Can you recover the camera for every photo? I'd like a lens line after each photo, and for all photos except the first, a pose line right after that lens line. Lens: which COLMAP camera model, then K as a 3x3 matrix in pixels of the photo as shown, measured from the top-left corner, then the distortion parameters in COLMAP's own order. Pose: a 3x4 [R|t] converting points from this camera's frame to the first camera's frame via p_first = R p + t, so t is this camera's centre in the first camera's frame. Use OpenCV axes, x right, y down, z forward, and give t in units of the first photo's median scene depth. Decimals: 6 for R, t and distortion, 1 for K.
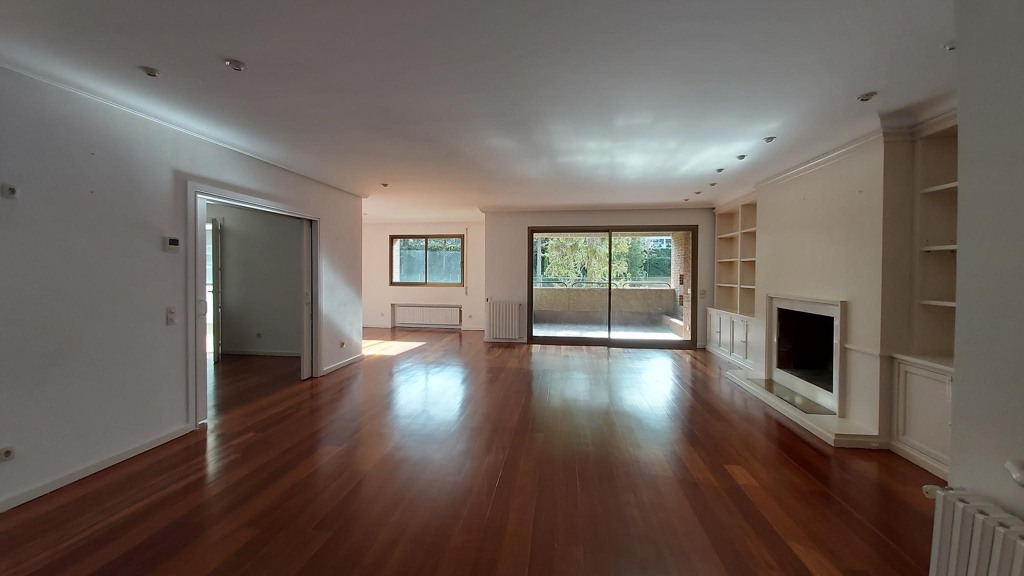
lens RADIAL K [[399.7, 0, 503.3], [0, 399.7, 277.6], [0, 0, 1]] dist [0.009432, -0.007542]
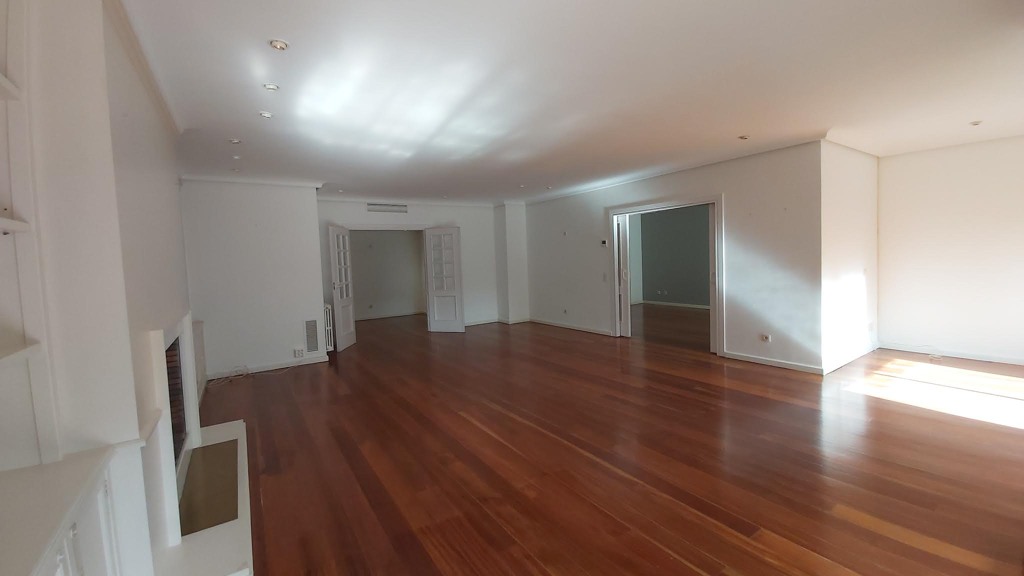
lens RADIAL K [[399.7, 0, 503.3], [0, 399.7, 277.6], [0, 0, 1]] dist [0.009432, -0.007542]
pose [[-0.740948, 0.058961, -0.668969, 0.393811], [0.028359, 0.997997, 0.056550, -0.014928], [0.670963, 0.022930, -0.741136, 0.879674]]
